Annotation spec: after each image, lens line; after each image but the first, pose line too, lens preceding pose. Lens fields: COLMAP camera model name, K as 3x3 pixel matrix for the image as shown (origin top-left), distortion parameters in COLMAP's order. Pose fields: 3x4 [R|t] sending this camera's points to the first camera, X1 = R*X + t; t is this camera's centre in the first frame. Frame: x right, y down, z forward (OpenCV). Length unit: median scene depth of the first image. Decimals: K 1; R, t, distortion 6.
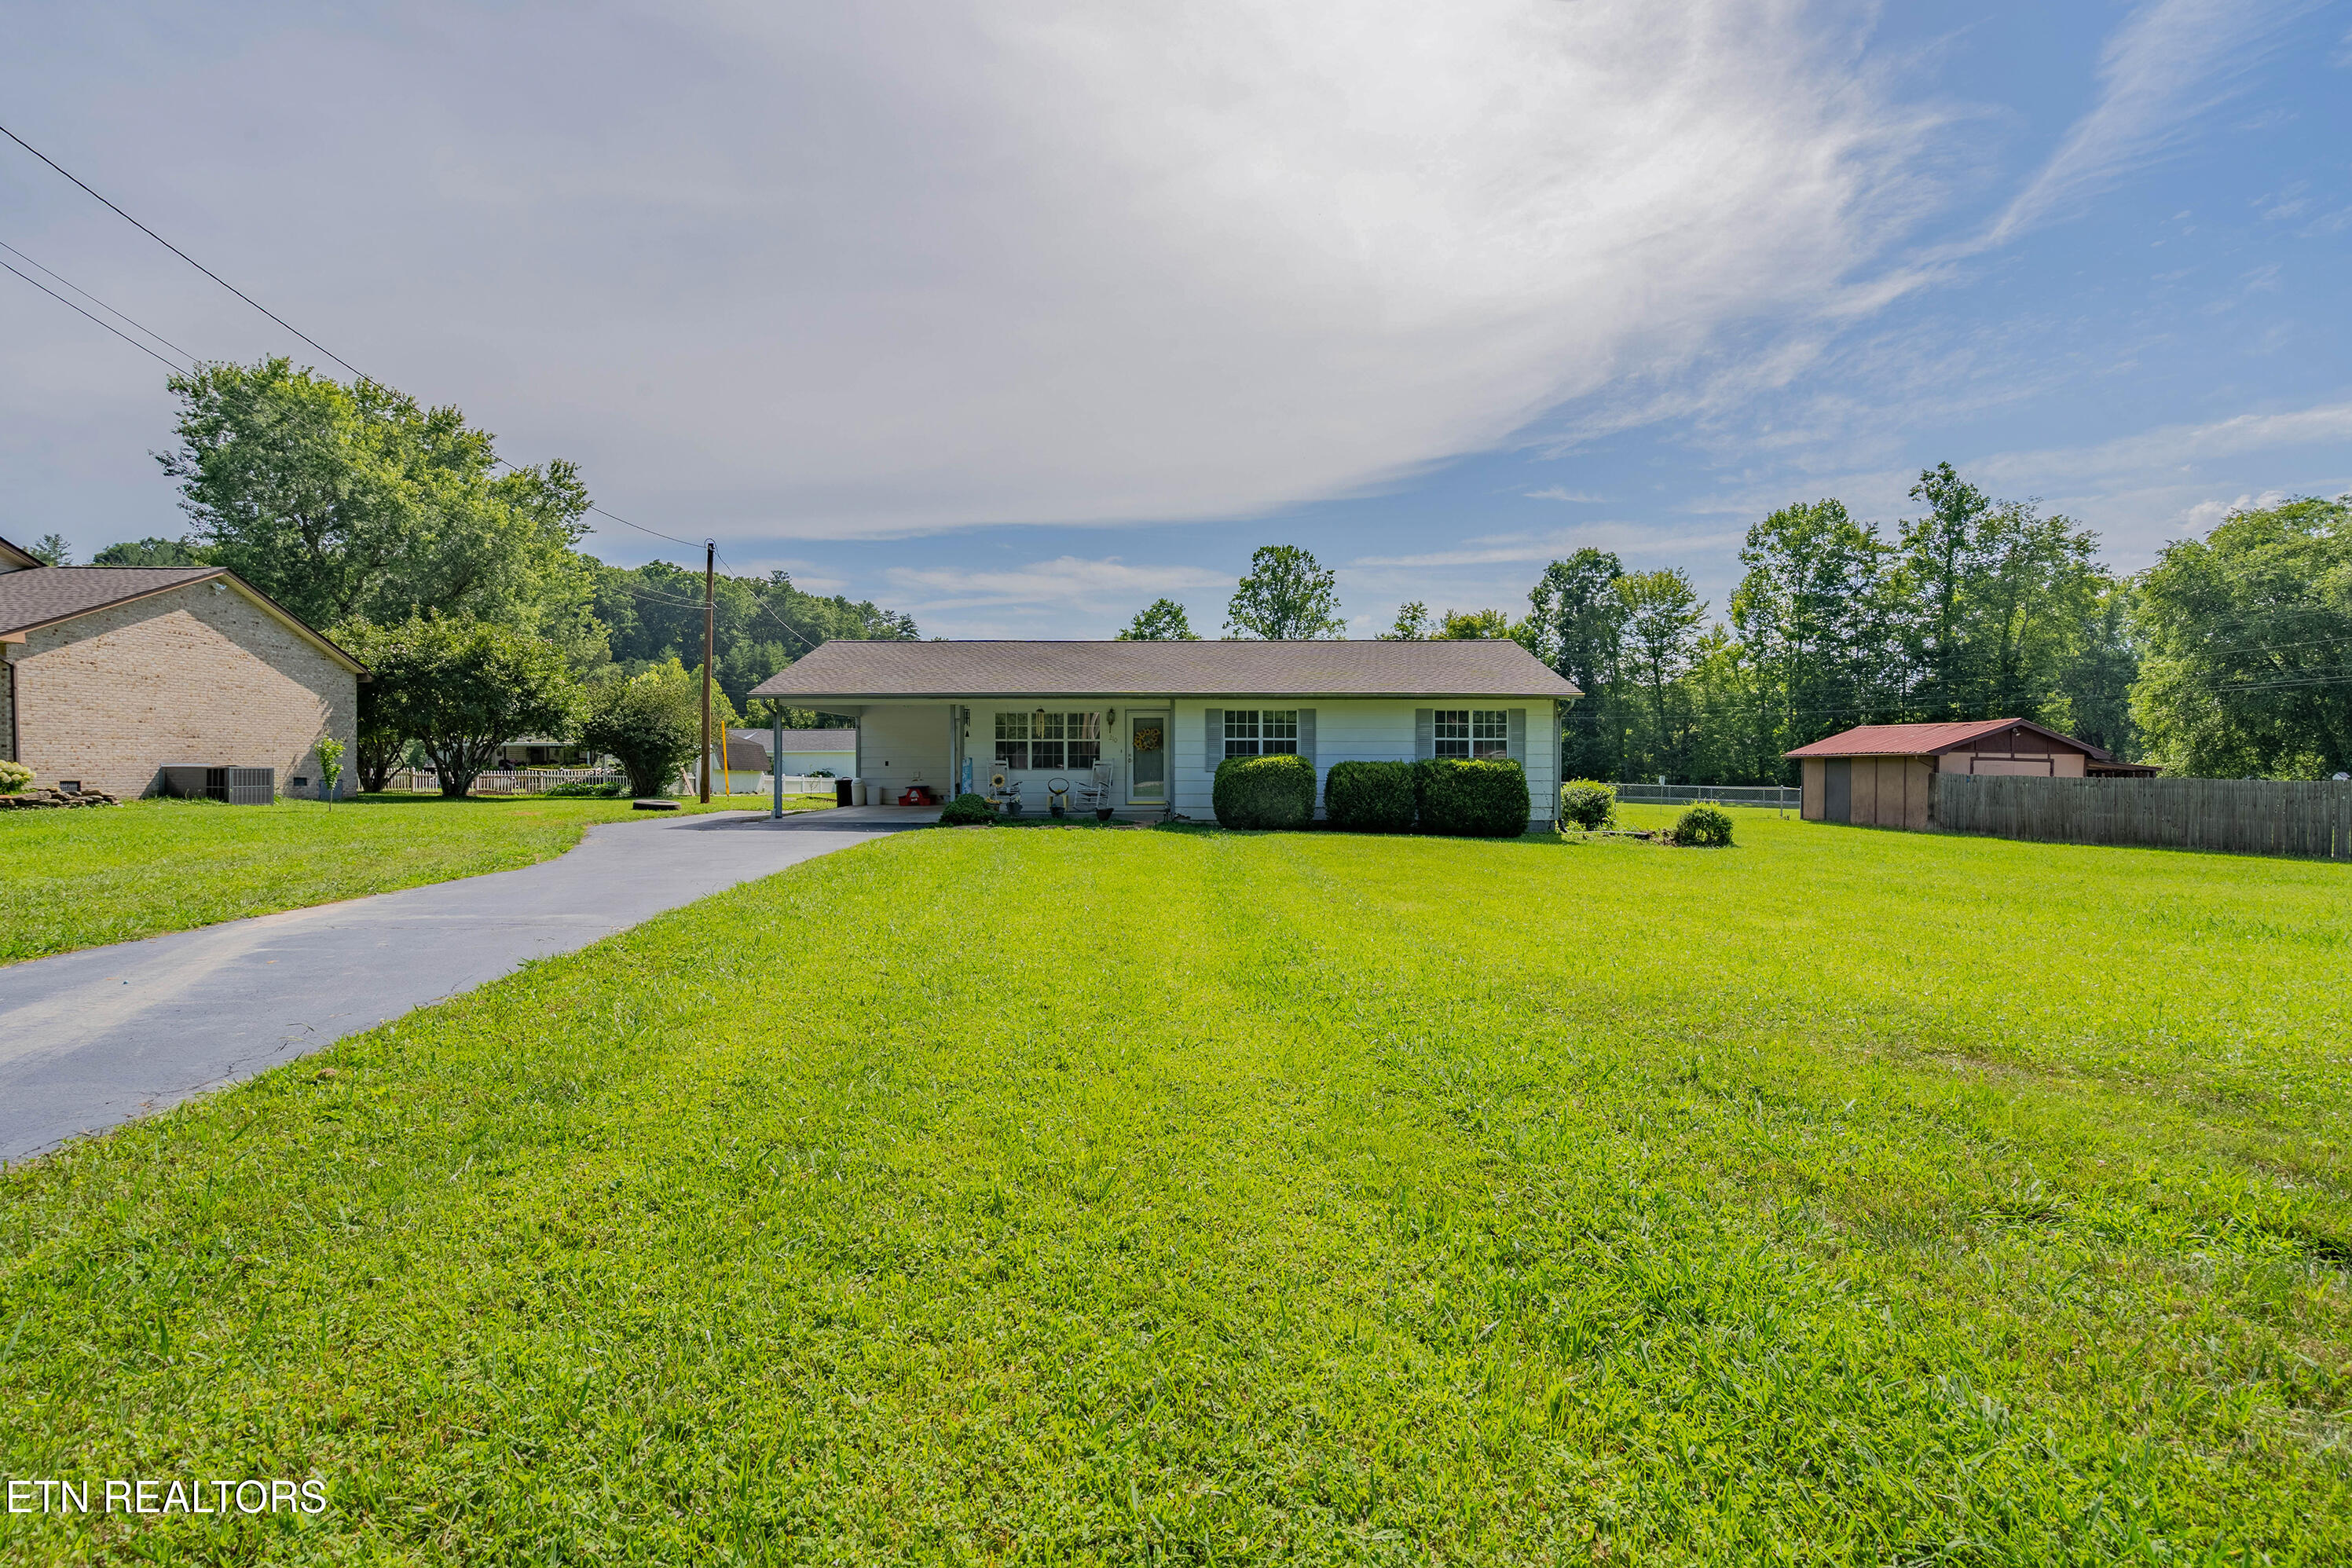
lens RADIAL K [[1080.2, 0, 1171.1], [0, 1080.2, 783.4], [0, 0, 1]] dist [-0.015940, -0.000149]
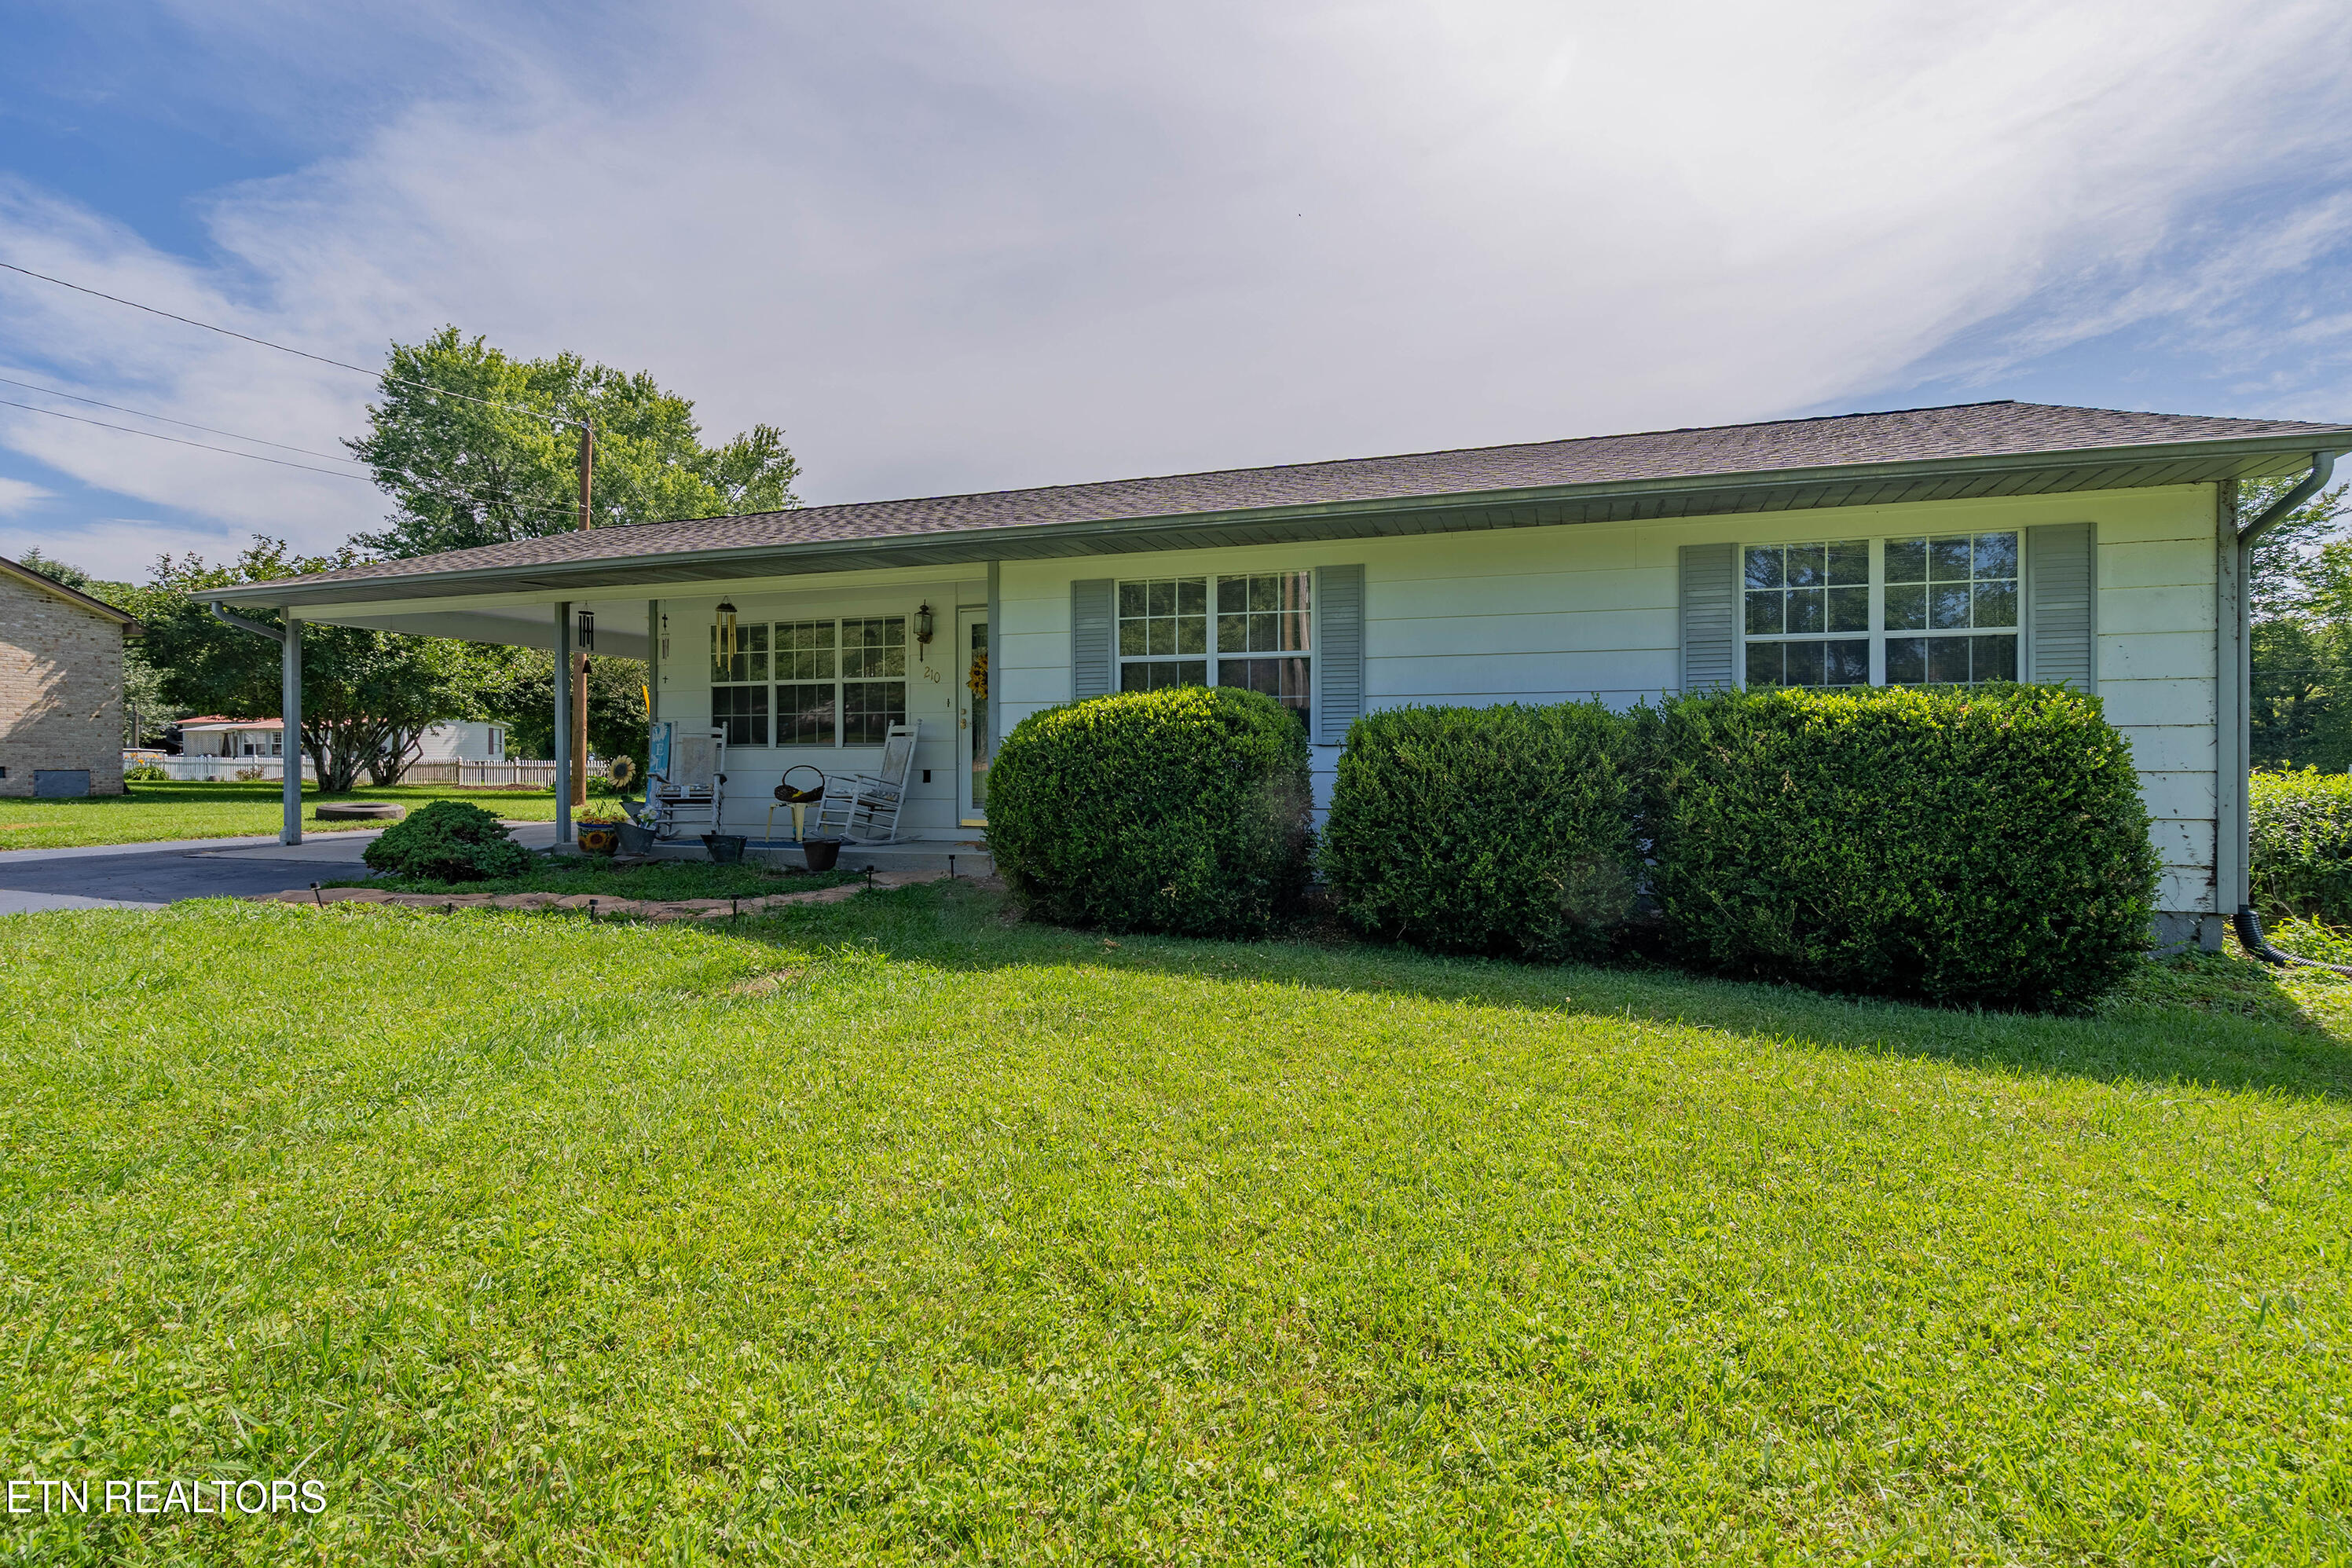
lens RADIAL K [[1080.2, 0, 1176.5], [0, 1080.2, 791.2], [0, 0, 1]] dist [-0.015940, -0.000149]
pose [[0.954497, 0.003407, -0.298201, 0.171329], [0.003042, 0.999771, 0.021161, -0.002837], [0.298205, -0.021106, 0.954268, 0.614502]]
